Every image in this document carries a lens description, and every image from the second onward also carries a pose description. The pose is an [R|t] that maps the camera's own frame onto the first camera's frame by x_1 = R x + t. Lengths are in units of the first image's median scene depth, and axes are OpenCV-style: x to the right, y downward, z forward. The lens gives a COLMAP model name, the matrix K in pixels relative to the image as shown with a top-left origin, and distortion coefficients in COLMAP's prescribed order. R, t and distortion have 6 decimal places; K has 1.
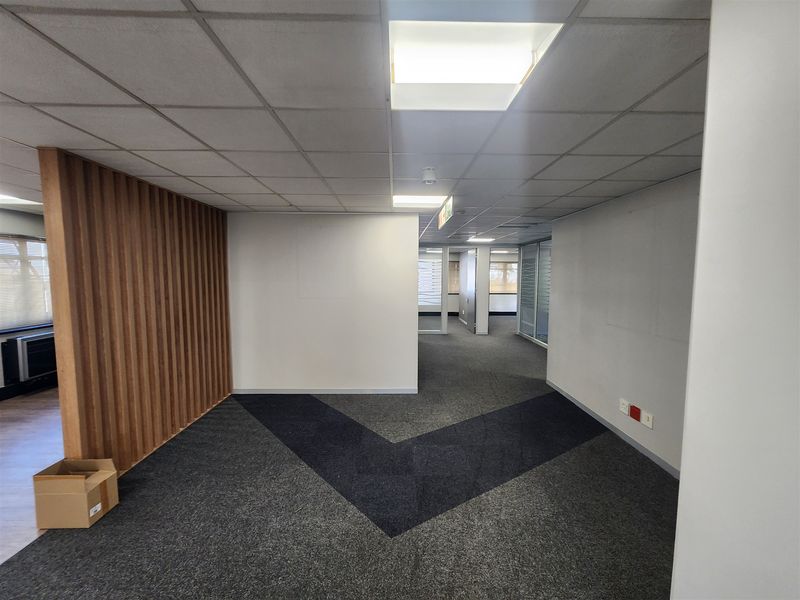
lens RADIAL K [[324.4, 0, 402.6], [0, 324.4, 298.5], [0, 0, 1]] dist [-0.004479, -0.000524]
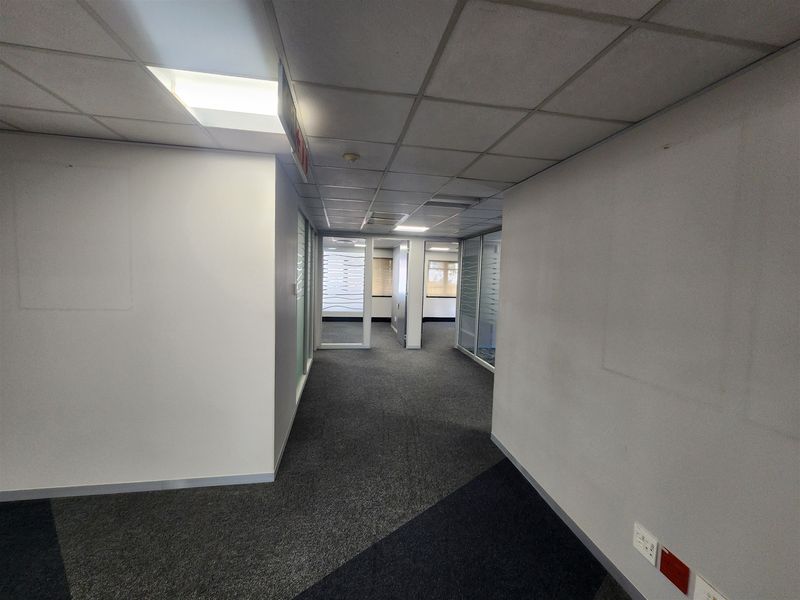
lens RADIAL K [[324.4, 0, 397.3], [0, 324.4, 299.6], [0, 0, 1]] dist [-0.004479, -0.000524]
pose [[0.988904, 0.013098, 0.147978, 0.084499], [-0.013940, 0.999892, 0.004659, -0.012903], [-0.147901, -0.006670, 0.988980, 0.208496]]
